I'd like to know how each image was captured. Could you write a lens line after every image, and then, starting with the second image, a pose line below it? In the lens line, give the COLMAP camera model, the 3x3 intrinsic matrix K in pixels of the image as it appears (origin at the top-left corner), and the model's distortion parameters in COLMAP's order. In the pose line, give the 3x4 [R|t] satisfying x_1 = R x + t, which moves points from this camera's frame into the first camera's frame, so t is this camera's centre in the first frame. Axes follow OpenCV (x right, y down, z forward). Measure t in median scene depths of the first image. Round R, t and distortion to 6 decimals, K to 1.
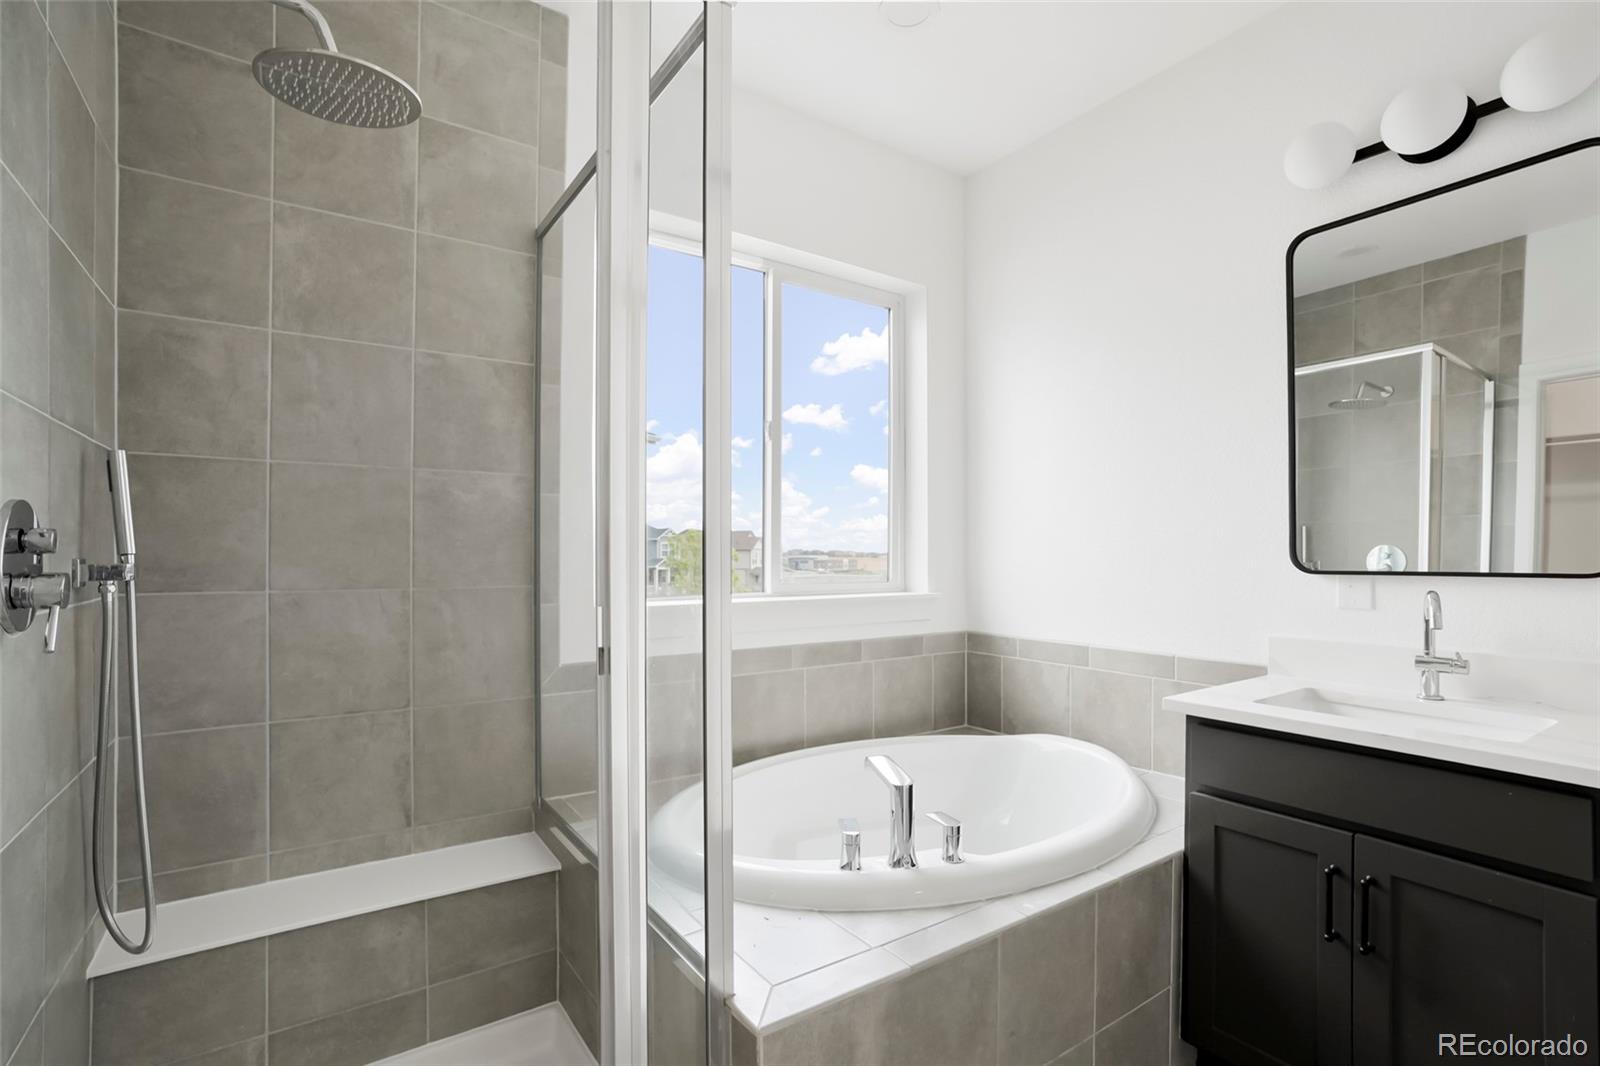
lens RADIAL K [[742.6, 0, 803.6], [0, 742.6, 546.5], [0, 0, 1]] dist [-0.017328, 0.003526]
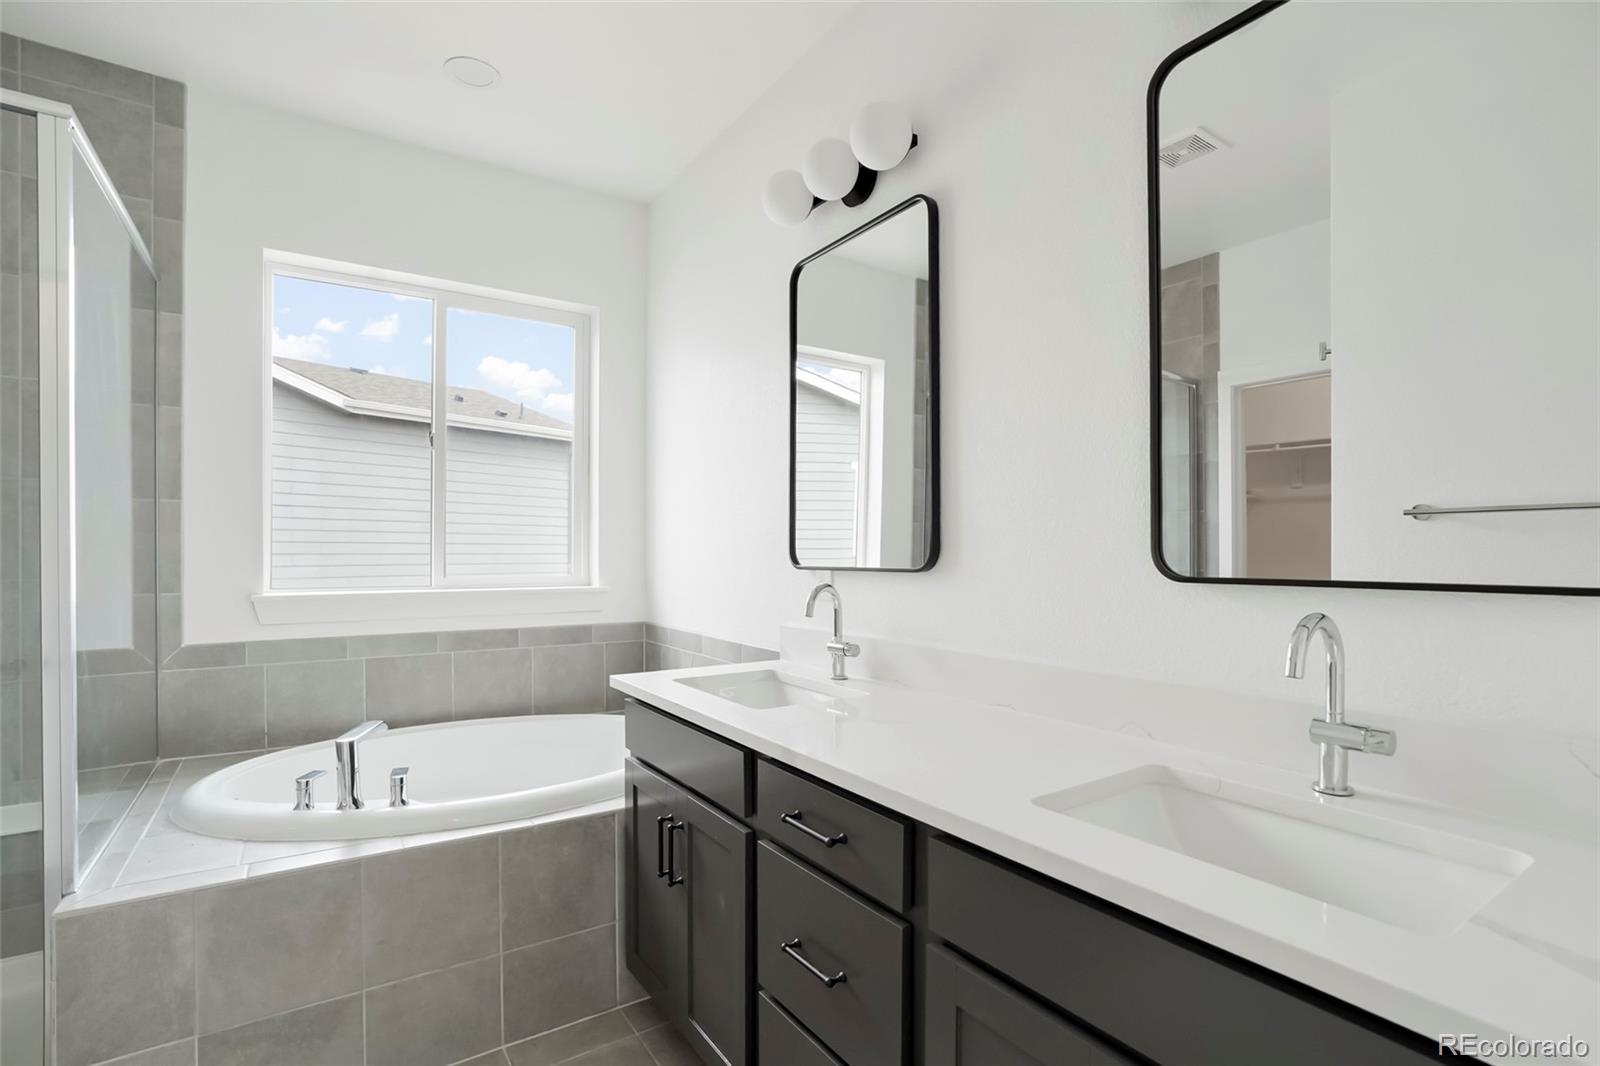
lens RADIAL K [[742.6, 0, 773.8], [0, 742.6, 551.7], [0, 0, 1]] dist [-0.017328, 0.003526]
pose [[0.999839, 0.003078, -0.017704, 0.515088], [-0.002876, 0.999931, 0.011426, -0.003302], [0.017738, -0.011374, 0.999778, -0.111575]]
